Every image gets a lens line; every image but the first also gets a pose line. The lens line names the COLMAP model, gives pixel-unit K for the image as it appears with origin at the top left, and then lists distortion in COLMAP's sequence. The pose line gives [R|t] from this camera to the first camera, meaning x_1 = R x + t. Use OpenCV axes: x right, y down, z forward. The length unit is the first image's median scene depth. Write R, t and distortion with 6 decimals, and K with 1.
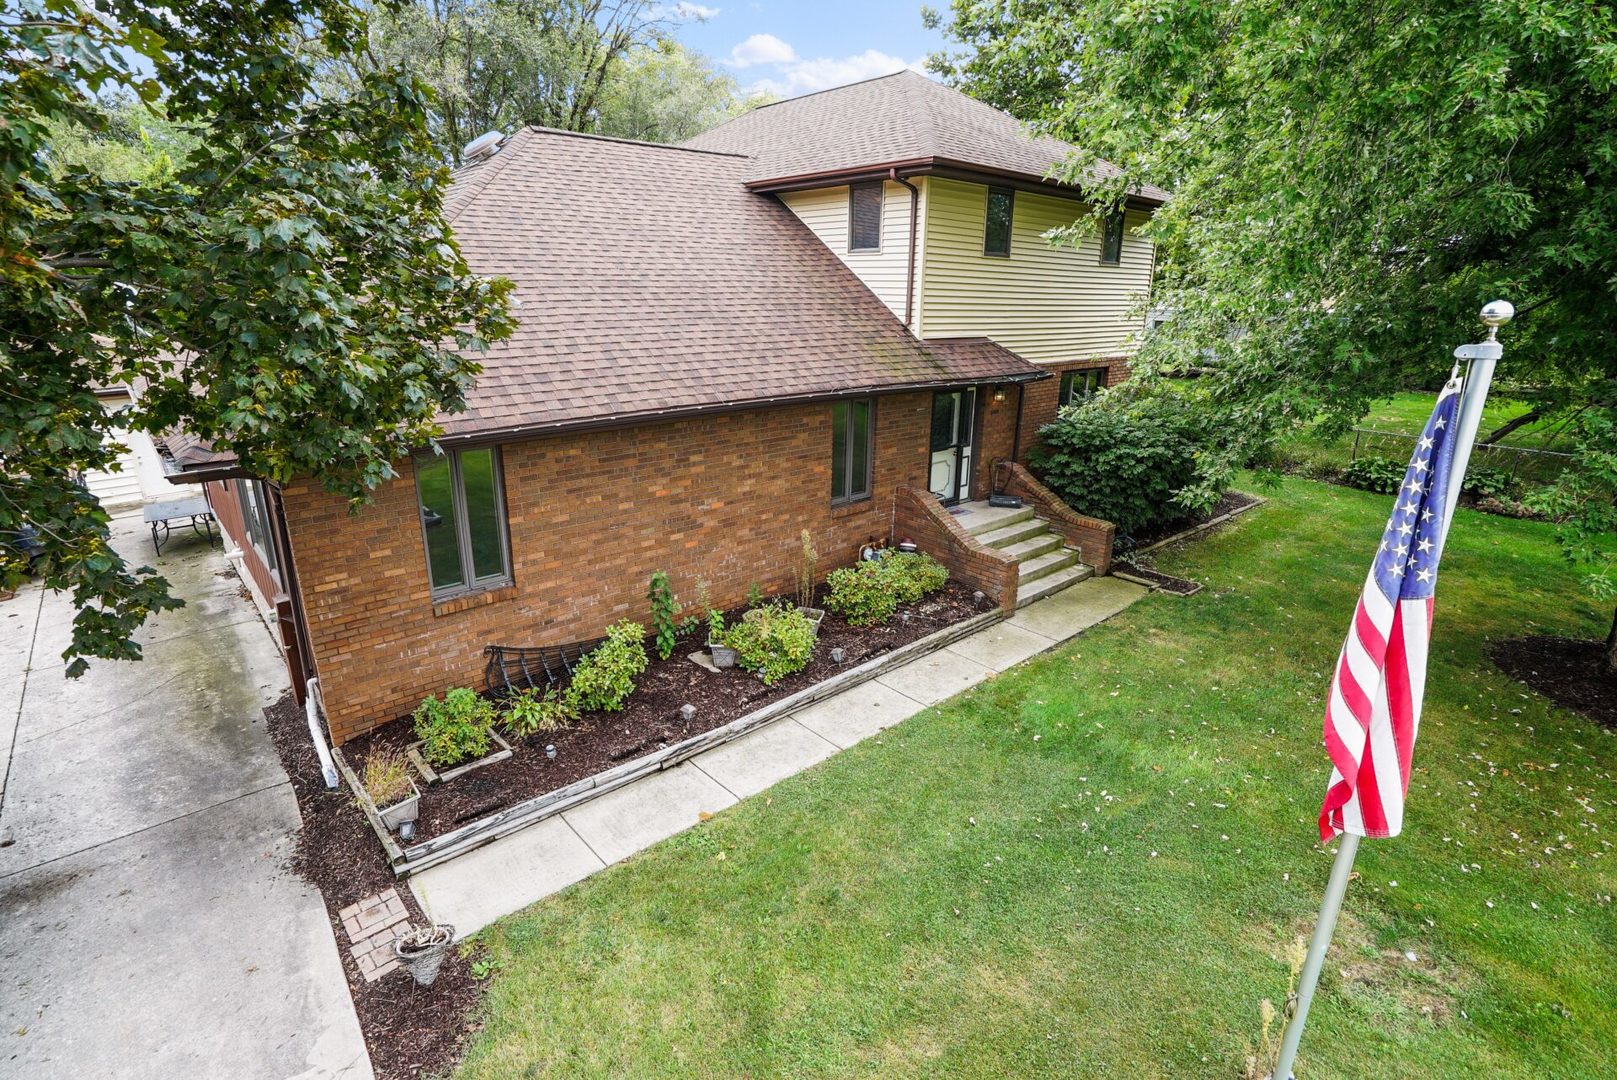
lens RADIAL K [[787.7, 0, 809.5], [0, 787.7, 559.3], [0, 0, 1]] dist [-0.041847, 0.001026]
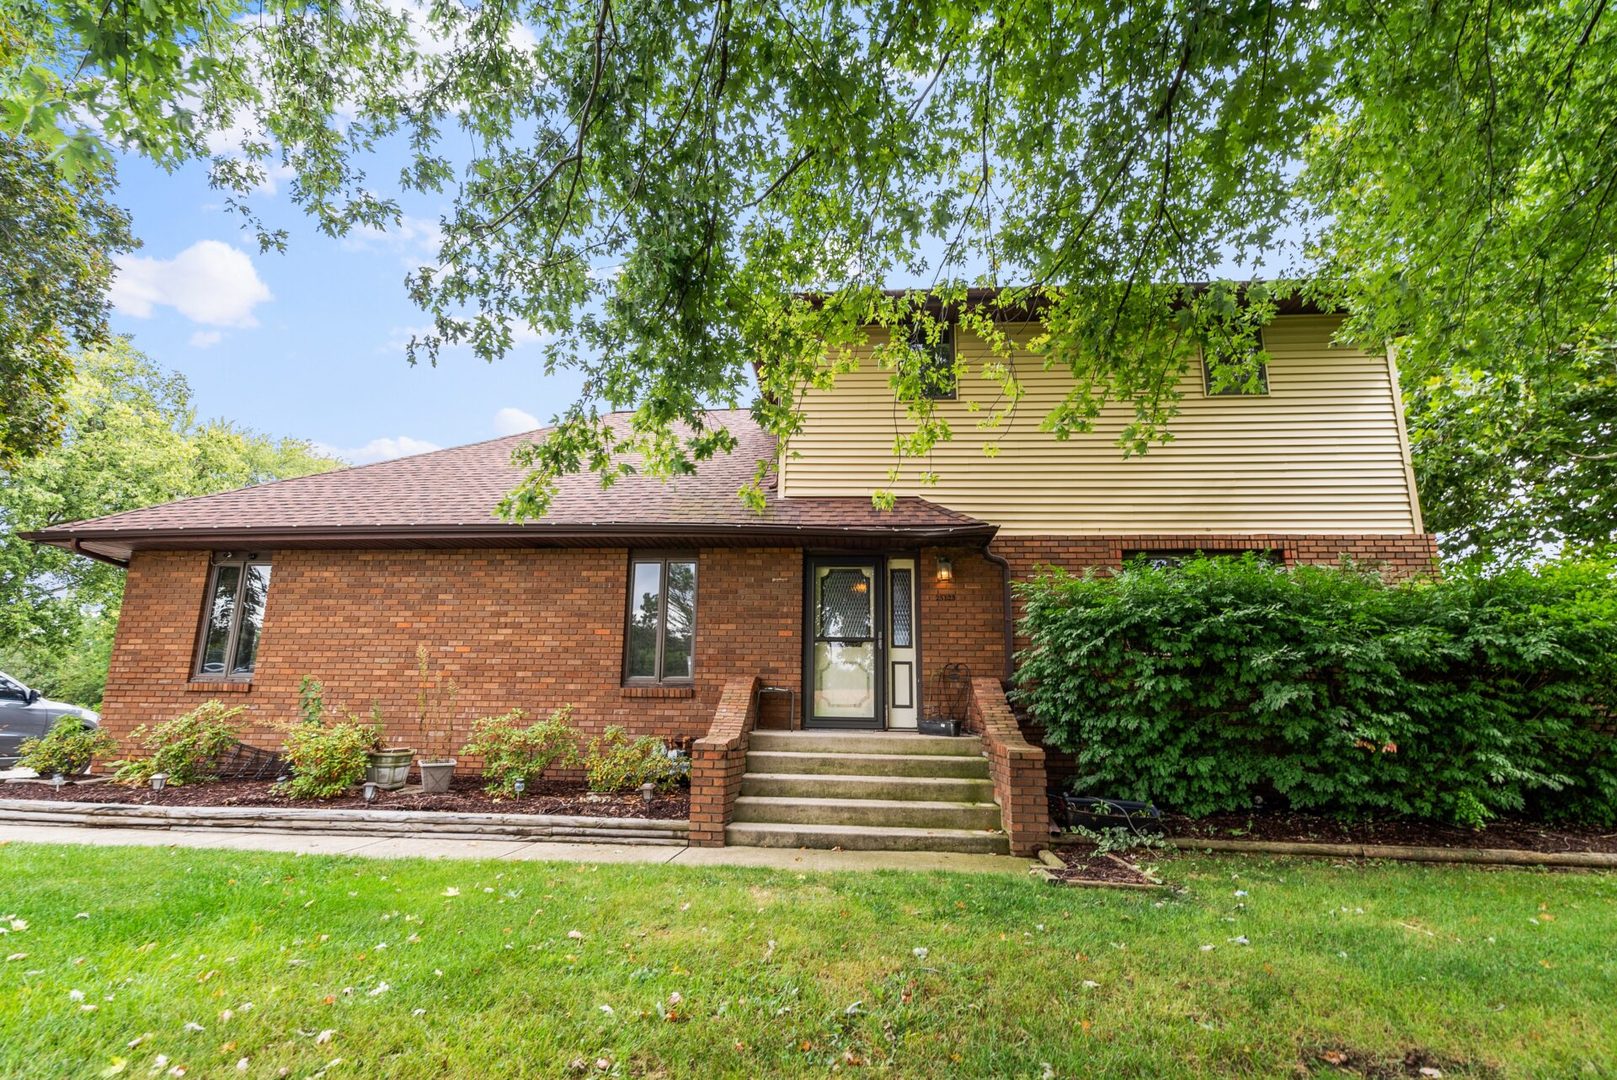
lens RADIAL K [[753.4, 0, 805.3], [0, 753.4, 533.8], [0, 0, 1]] dist [-0.002588, 0.000140]
pose [[0.692198, -0.164706, -0.702662, 0.764311], [-0.240791, 0.865117, -0.439990, 0.103043], [0.680354, 0.473755, 0.559173, 0.633067]]
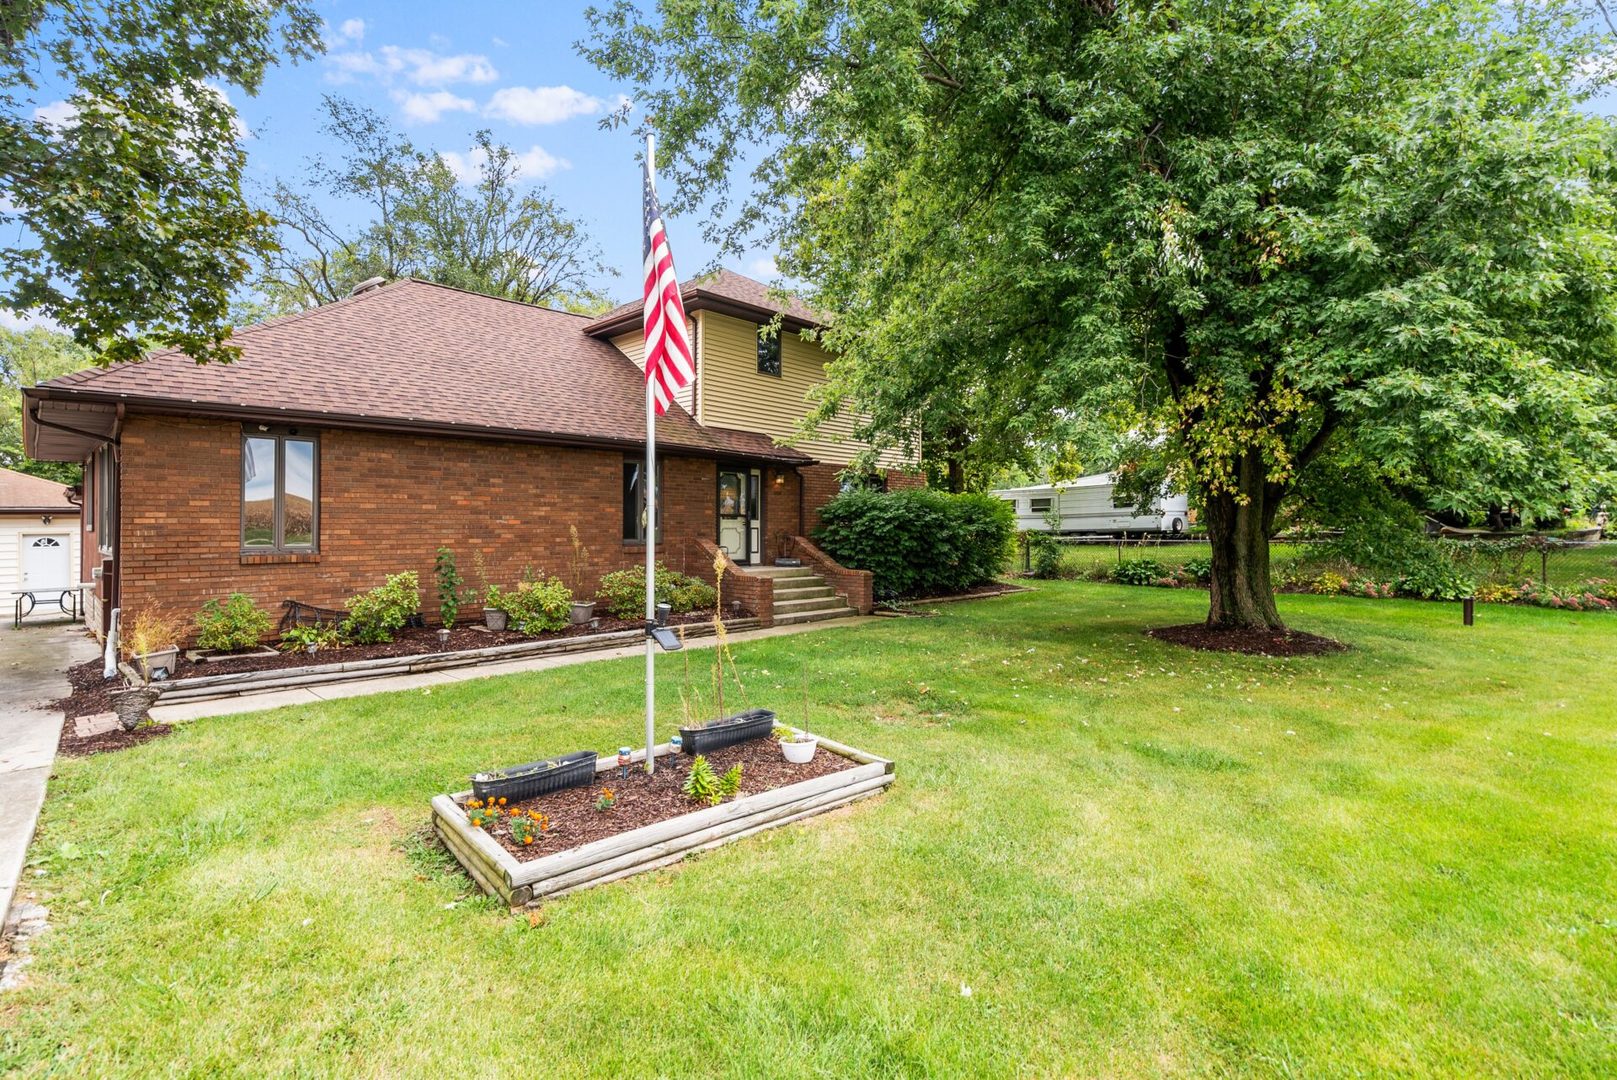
lens RADIAL K [[753.4, 0, 805.3], [0, 753.4, 533.8], [0, 0, 1]] dist [-0.002588, 0.000140]
pose [[0.996949, -0.008095, 0.077638, 0.226934], [0.032080, 0.949225, -0.312957, 0.305727], [-0.071163, 0.314493, 0.946589, -0.146001]]
